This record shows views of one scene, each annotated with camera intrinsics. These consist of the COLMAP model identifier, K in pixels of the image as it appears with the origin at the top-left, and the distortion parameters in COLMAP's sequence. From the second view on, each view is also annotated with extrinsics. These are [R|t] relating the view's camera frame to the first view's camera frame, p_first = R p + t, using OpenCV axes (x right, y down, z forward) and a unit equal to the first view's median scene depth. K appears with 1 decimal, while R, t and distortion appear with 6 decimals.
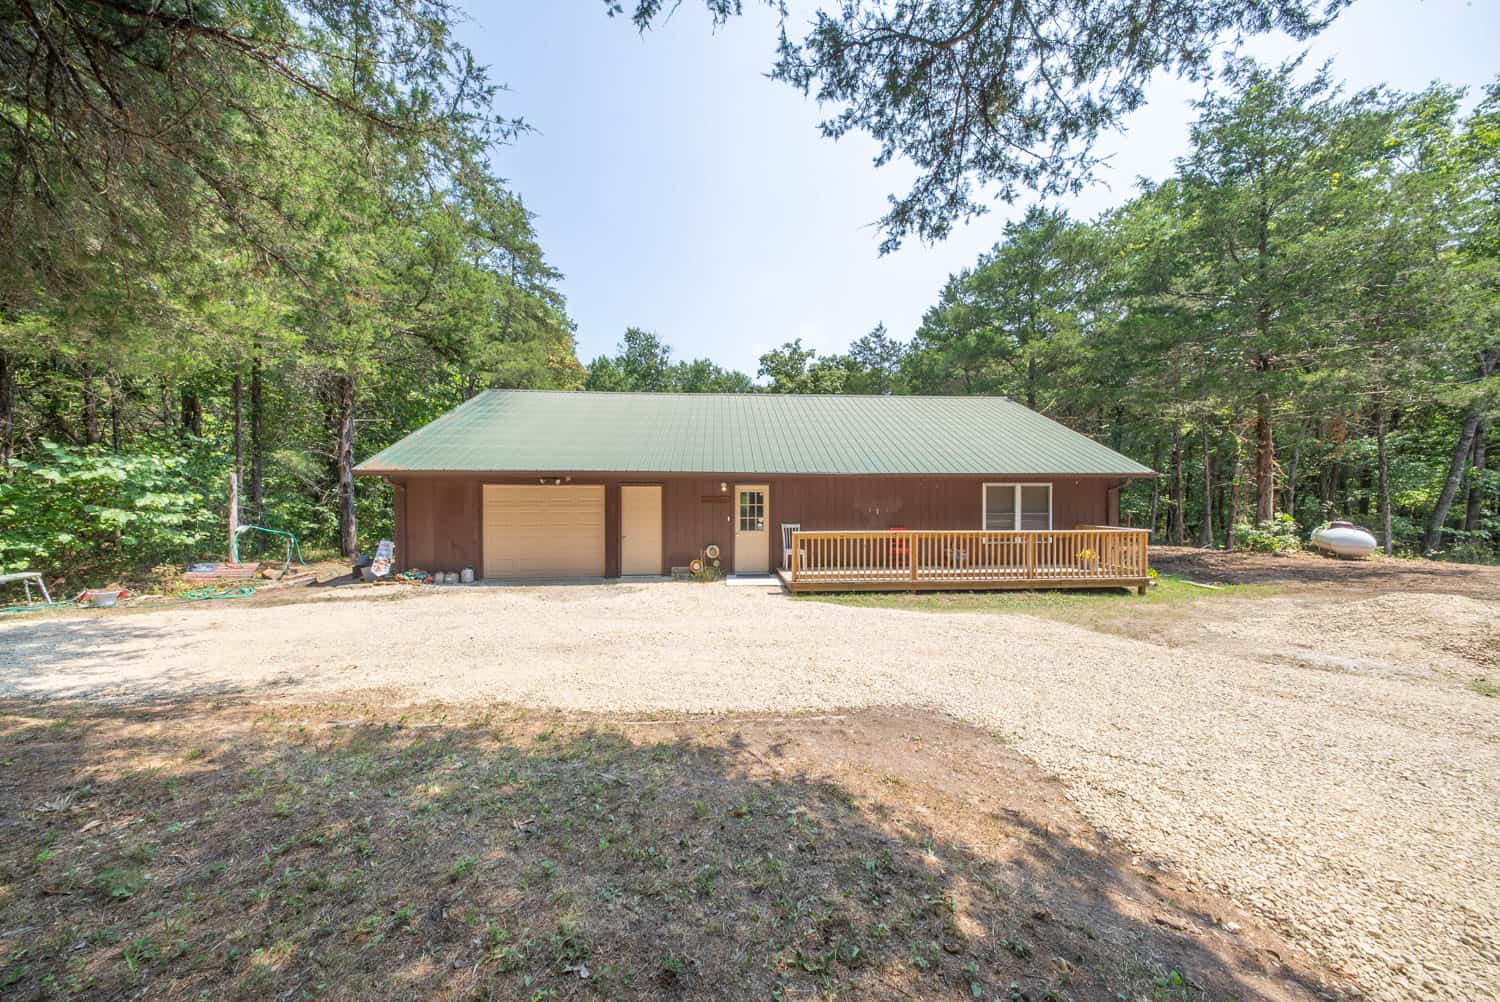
lens RADIAL K [[437.7, 0, 746.7], [0, 437.7, 509.2], [0, 0, 1]] dist [-0.012010, -0.000192]
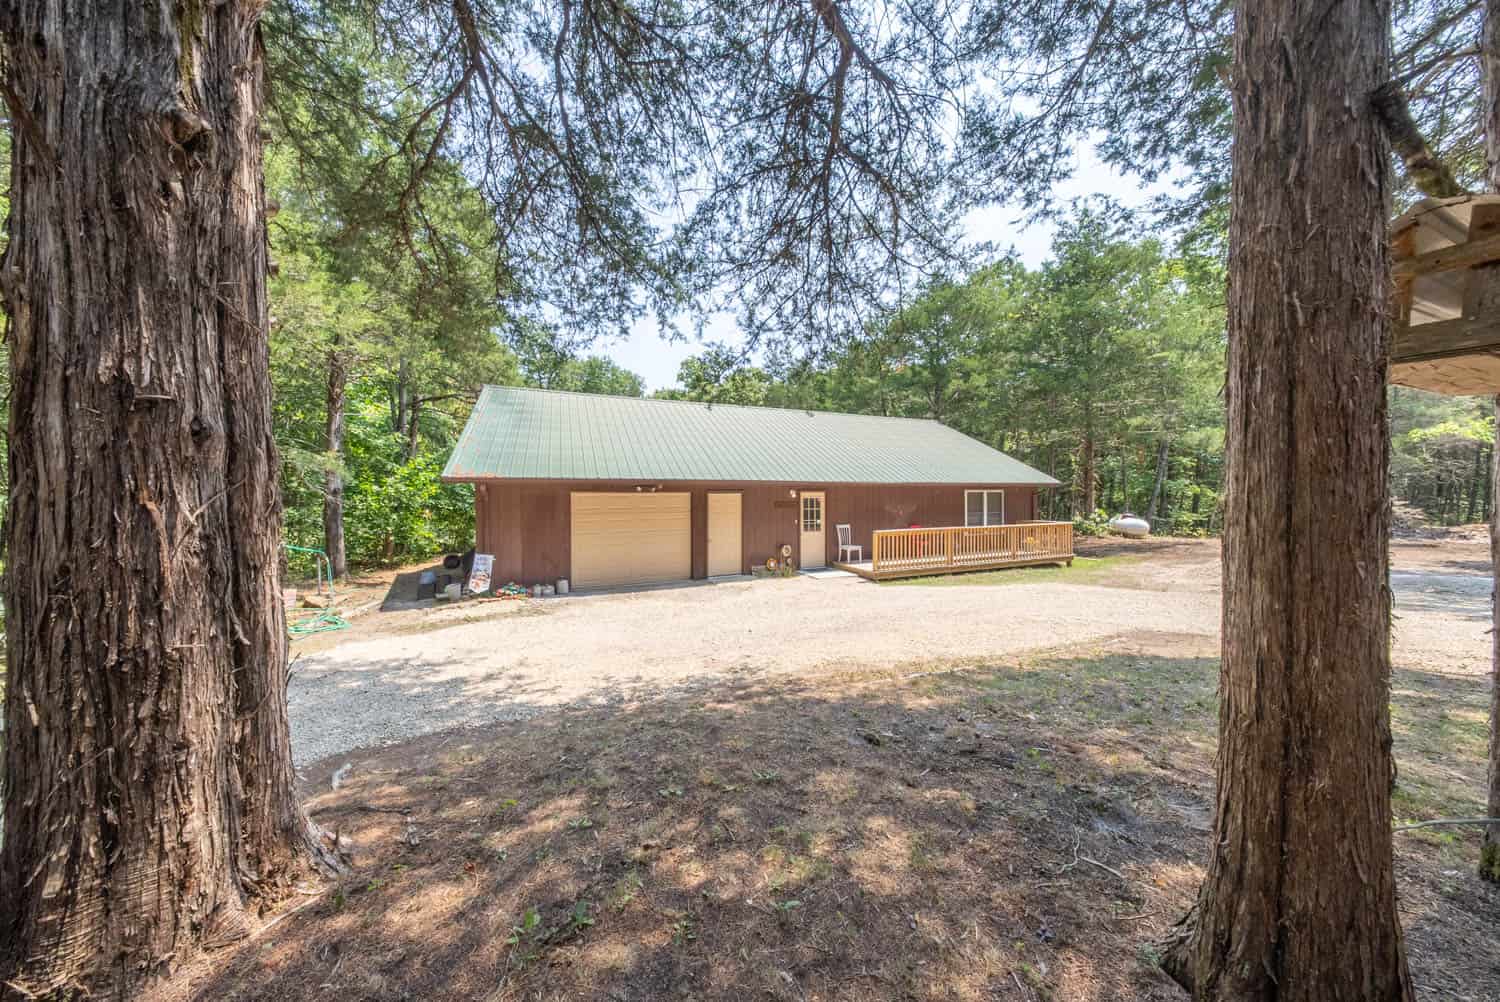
lens RADIAL K [[437.7, 0, 746.7], [0, 437.7, 509.2], [0, 0, 1]] dist [-0.012010, -0.000192]
pose [[0.948307, -0.014690, 0.317014, -0.530251], [0.016774, 0.999852, -0.003845, -0.008445], [-0.316910, 0.008964, 0.948413, -0.044567]]
